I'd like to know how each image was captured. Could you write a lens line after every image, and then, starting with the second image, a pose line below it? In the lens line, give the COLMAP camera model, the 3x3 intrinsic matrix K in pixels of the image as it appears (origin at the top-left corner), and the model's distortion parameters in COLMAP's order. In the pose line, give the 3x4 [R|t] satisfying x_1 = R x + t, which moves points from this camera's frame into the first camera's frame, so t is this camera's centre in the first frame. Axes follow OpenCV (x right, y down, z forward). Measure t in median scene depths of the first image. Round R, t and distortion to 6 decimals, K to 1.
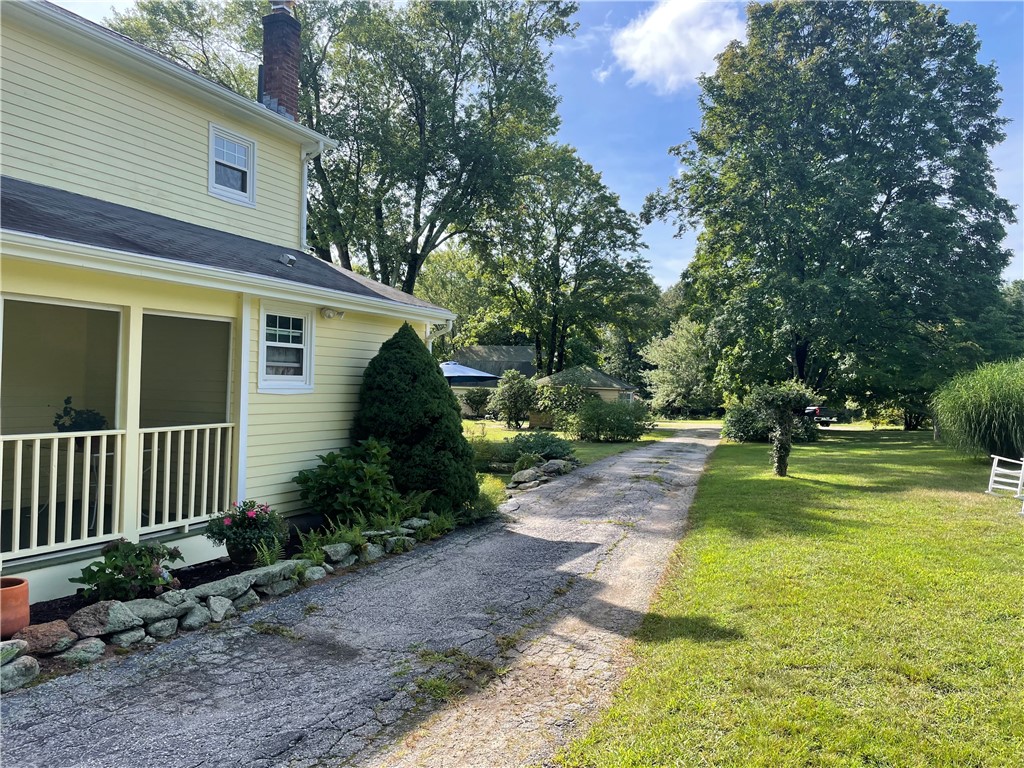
lens RADIAL K [[767.0, 0, 512.0], [0, 767.0, 384.0], [0, 0, 1]] dist [0.008395, -0.001746]
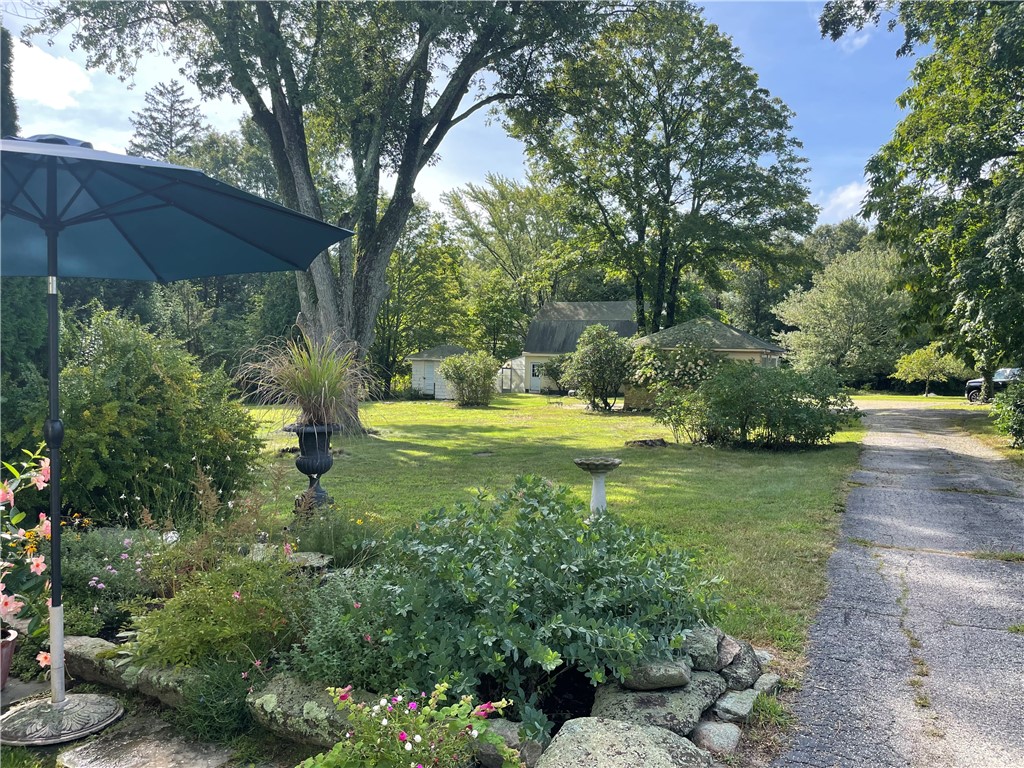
lens RADIAL K [[767.0, 0, 512.0], [0, 767.0, 384.0], [0, 0, 1]] dist [0.008395, -0.001746]
pose [[0.989567, -0.002683, -0.144046, 0.022014], [0.007875, 0.999339, 0.035486, 0.009269], [0.143855, -0.036250, 0.988935, 0.304651]]
